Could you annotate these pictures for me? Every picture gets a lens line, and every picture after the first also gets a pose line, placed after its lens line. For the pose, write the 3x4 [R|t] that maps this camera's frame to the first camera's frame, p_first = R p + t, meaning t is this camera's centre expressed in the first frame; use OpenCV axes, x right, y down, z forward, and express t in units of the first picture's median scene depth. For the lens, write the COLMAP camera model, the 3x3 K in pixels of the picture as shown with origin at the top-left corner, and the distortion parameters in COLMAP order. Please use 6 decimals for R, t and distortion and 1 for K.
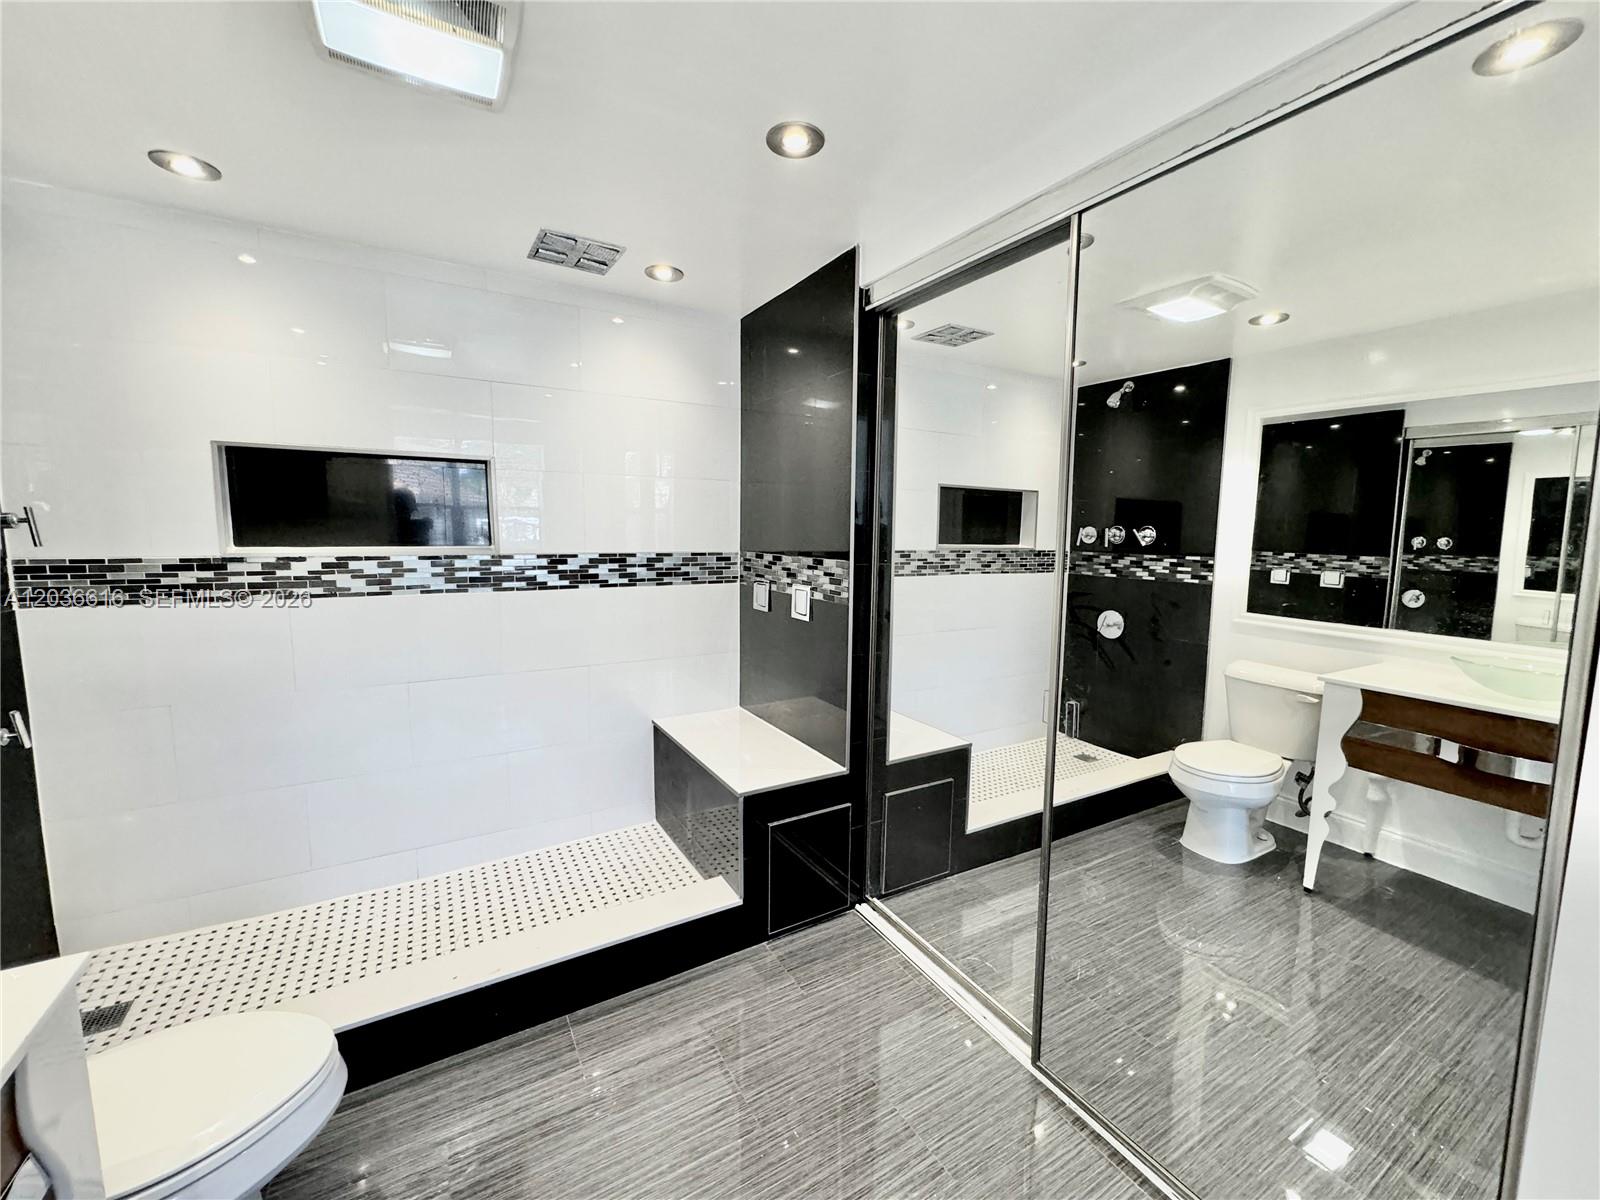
lens RADIAL K [[640.0, 0, 799.1], [0, 640.0, 600.2], [0, 0, 1]] dist [-0.002461, -0.000053]
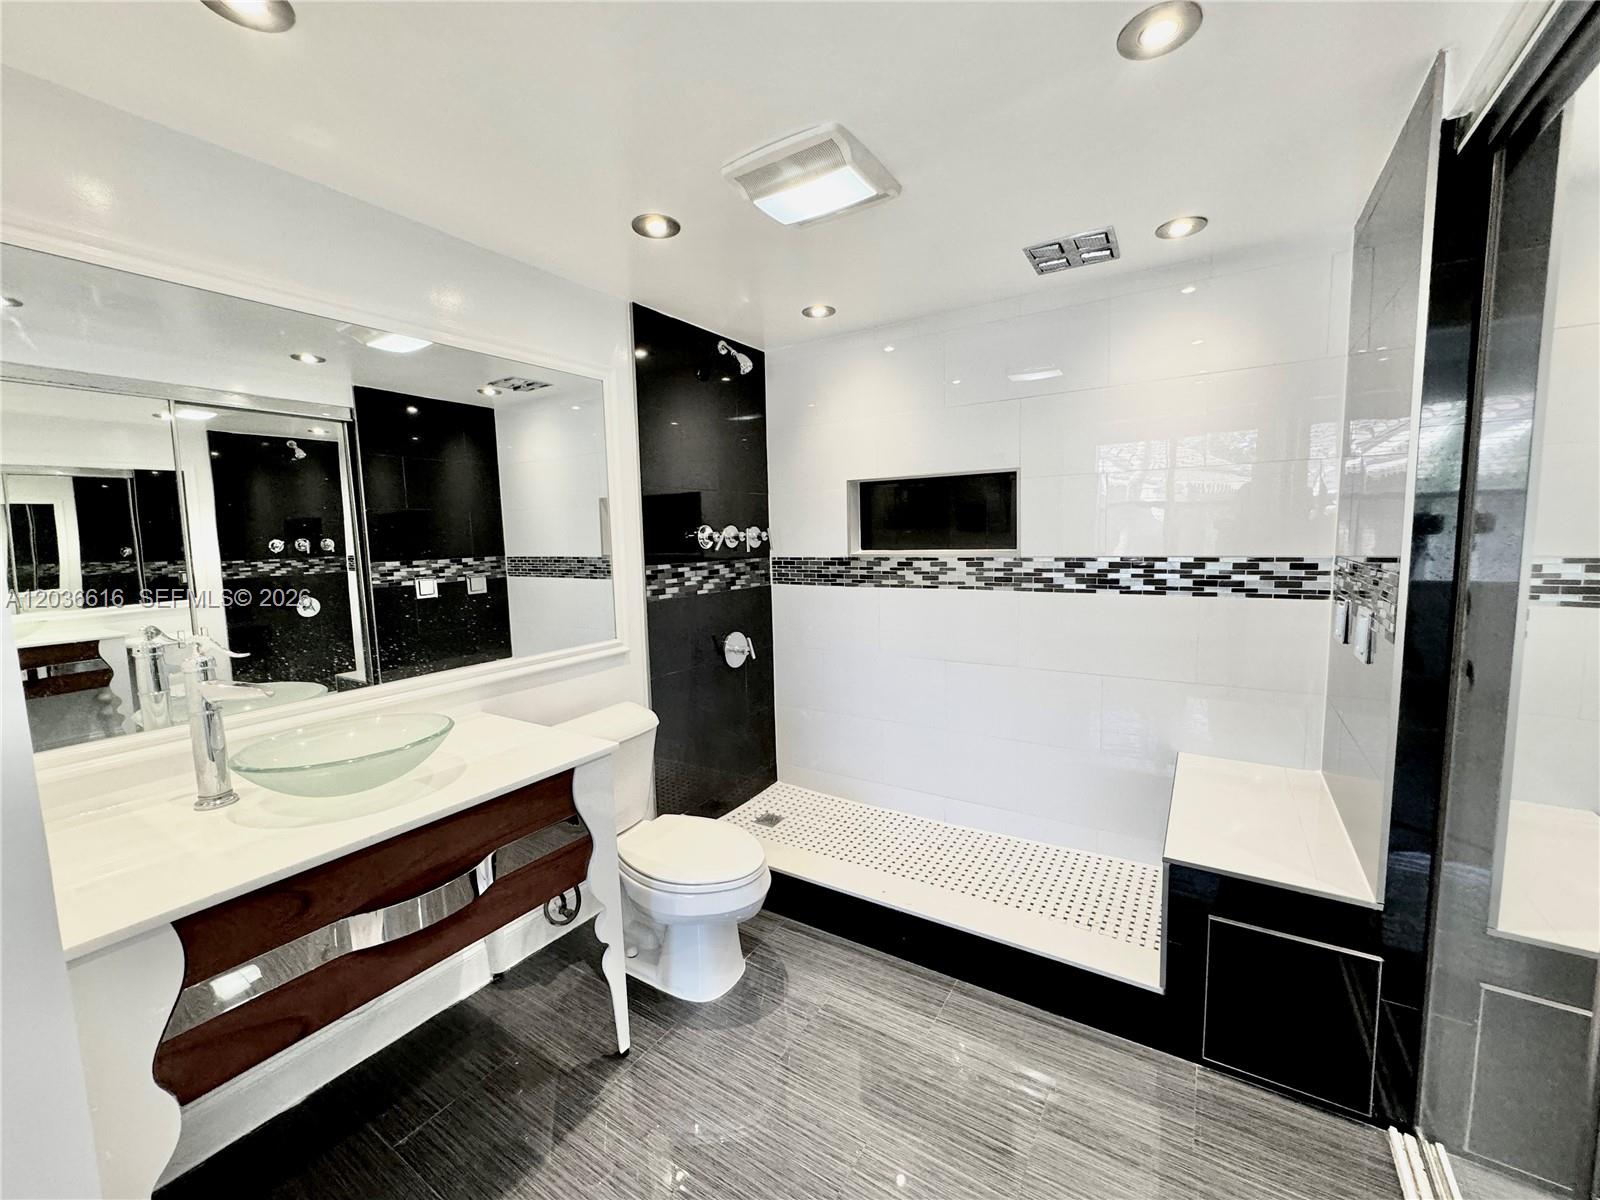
lens RADIAL K [[640.0, 0, 799.1], [0, 640.0, 600.2], [0, 0, 1]] dist [-0.002461, -0.000053]
pose [[0.449821, 0.070443, -0.890336, 0.349966], [-0.072335, 0.996483, 0.042296, -0.018228], [0.890185, 0.045377, 0.453335, 0.186290]]
